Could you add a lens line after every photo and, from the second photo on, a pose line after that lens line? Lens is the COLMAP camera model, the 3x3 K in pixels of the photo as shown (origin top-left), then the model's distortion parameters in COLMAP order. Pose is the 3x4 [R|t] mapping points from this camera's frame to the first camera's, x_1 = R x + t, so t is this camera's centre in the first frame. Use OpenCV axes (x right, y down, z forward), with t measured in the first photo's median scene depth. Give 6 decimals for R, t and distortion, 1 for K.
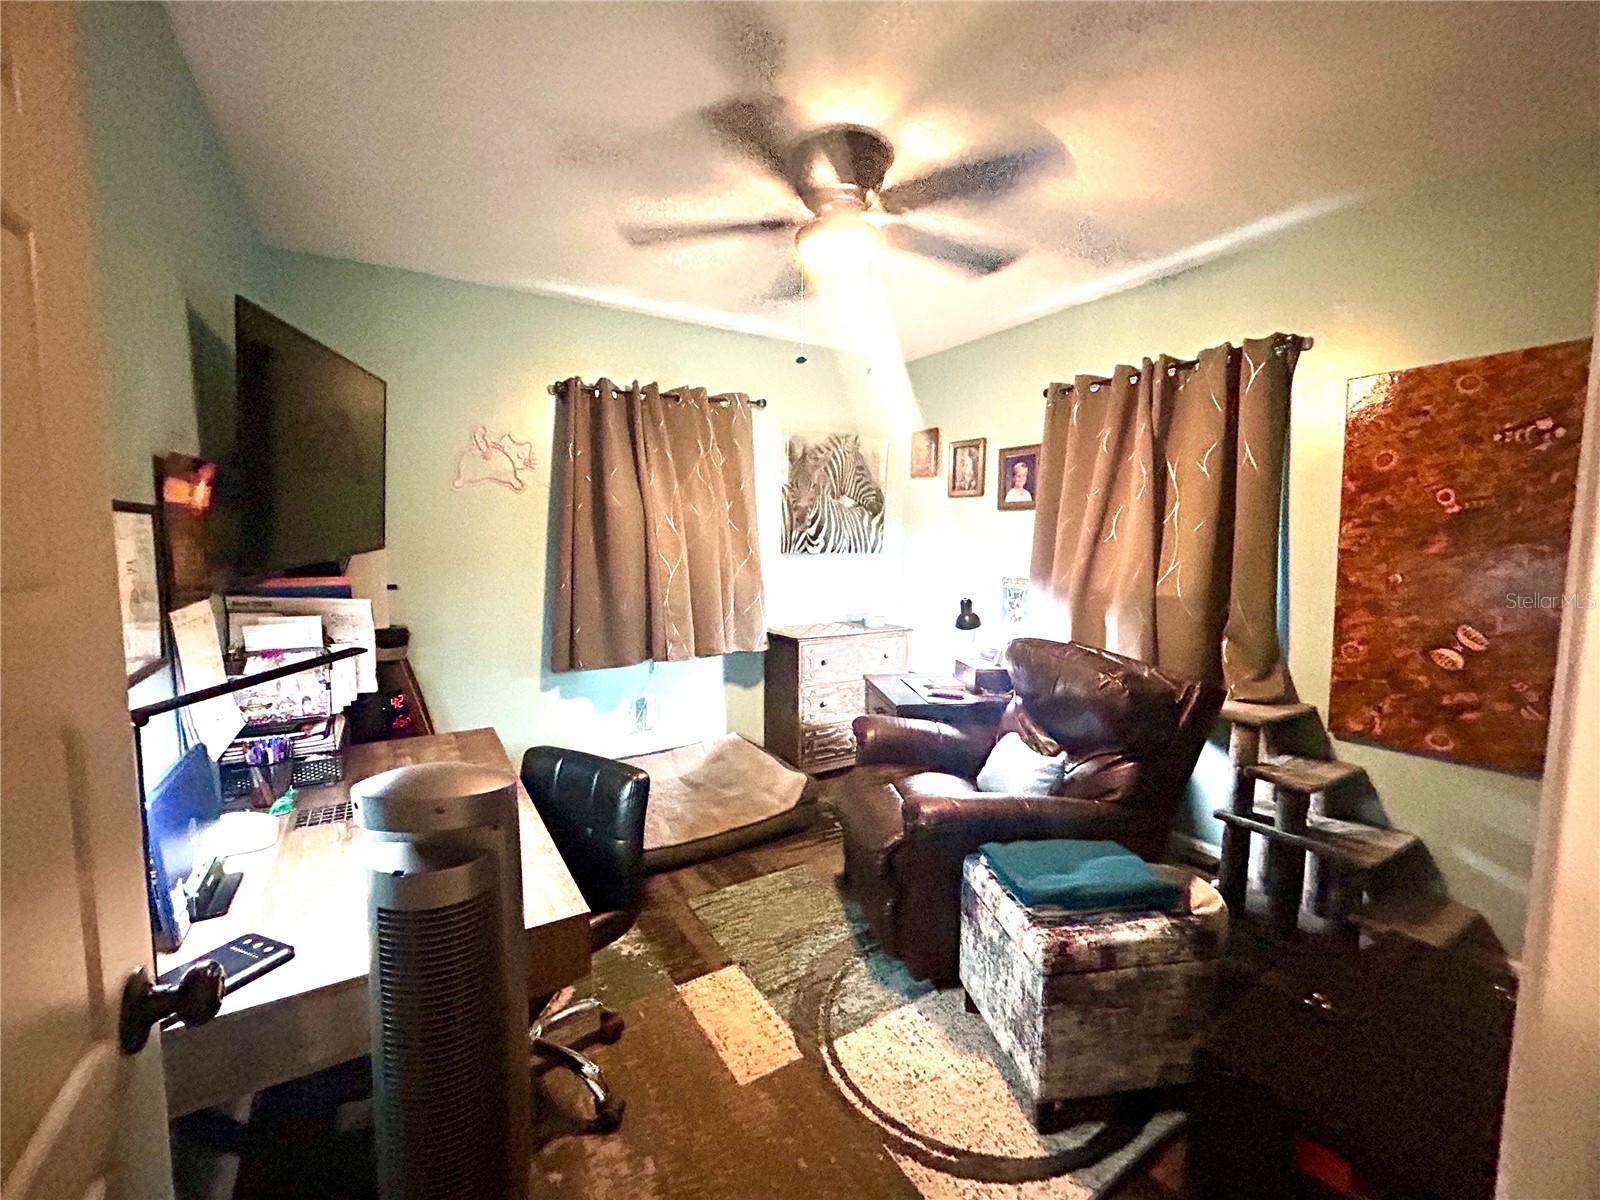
lens RADIAL K [[650.2, 0, 803.3], [0, 650.2, 592.6], [0, 0, 1]] dist [-0.001109, 0.000876]
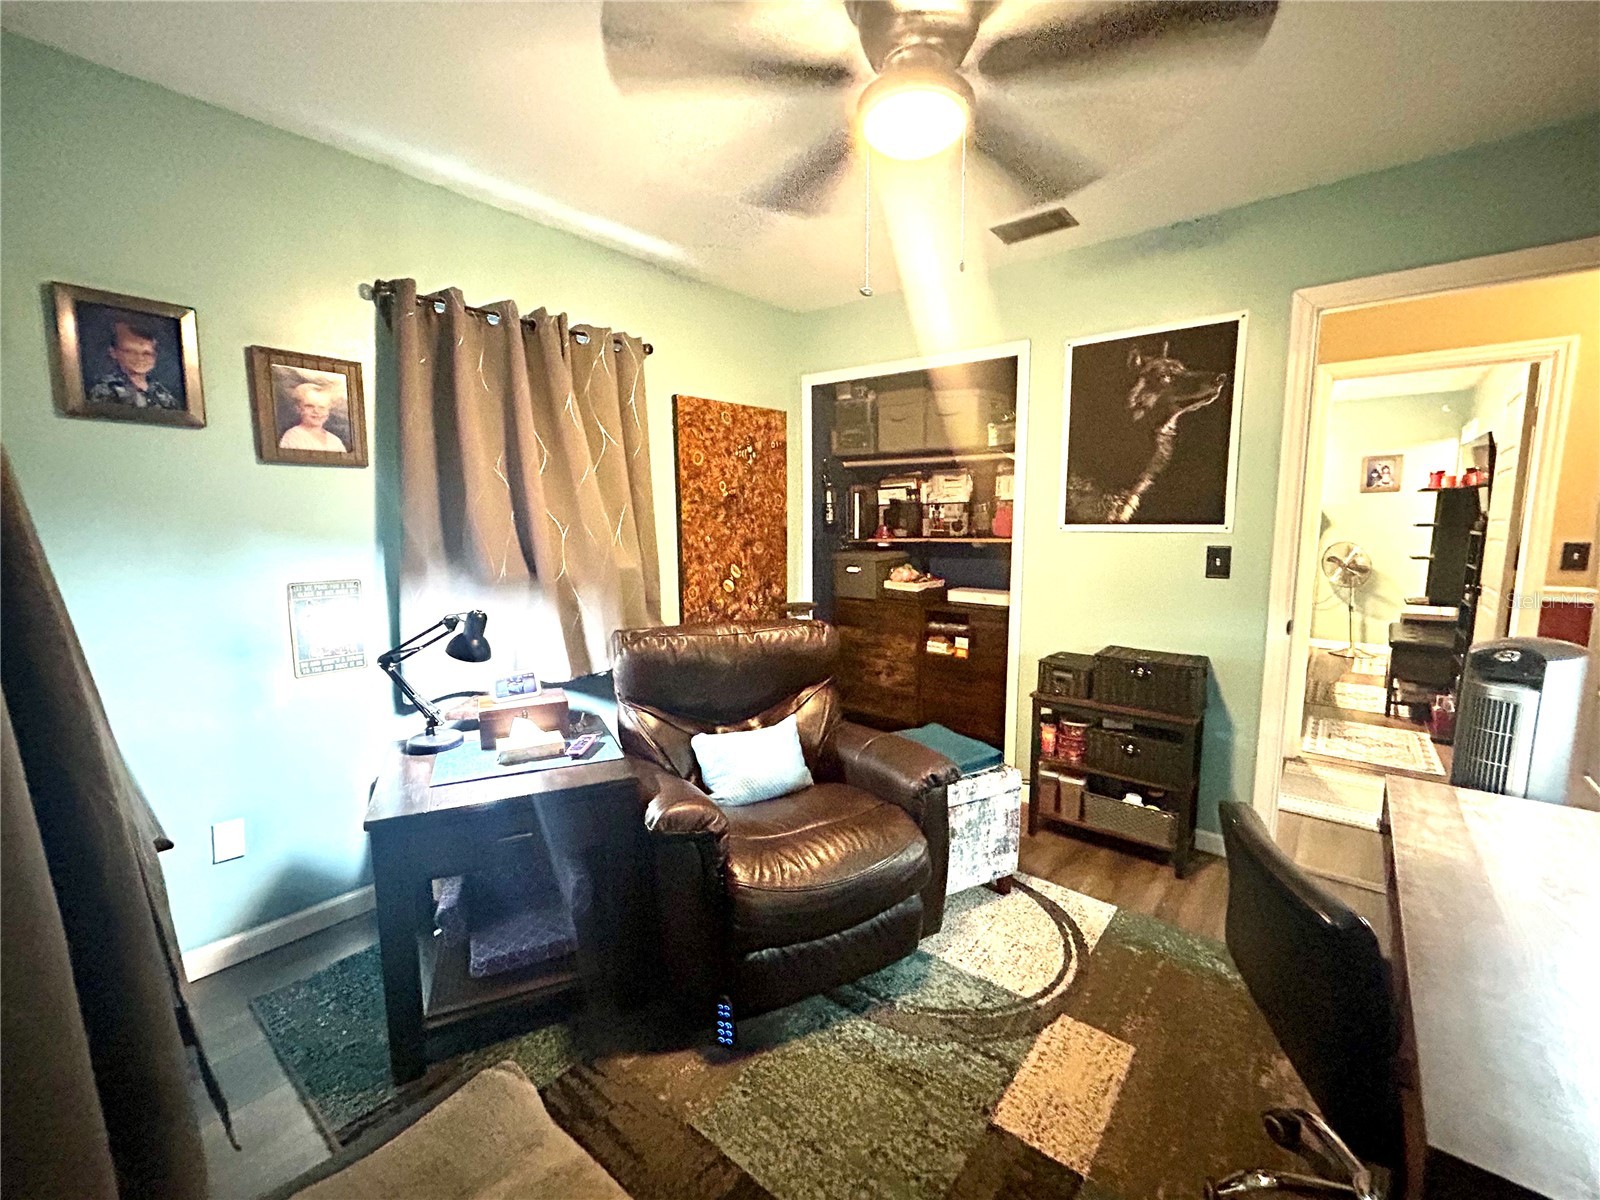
lens RADIAL K [[650.2, 0, 800.2], [0, 650.2, 599.4], [0, 0, 1]] dist [-0.001109, 0.000876]
pose [[-0.296714, -0.129367, 0.946163, -0.652687], [0.081906, 0.983683, 0.160182, -0.118038], [-0.951447, 0.125025, -0.281277, 1.356865]]
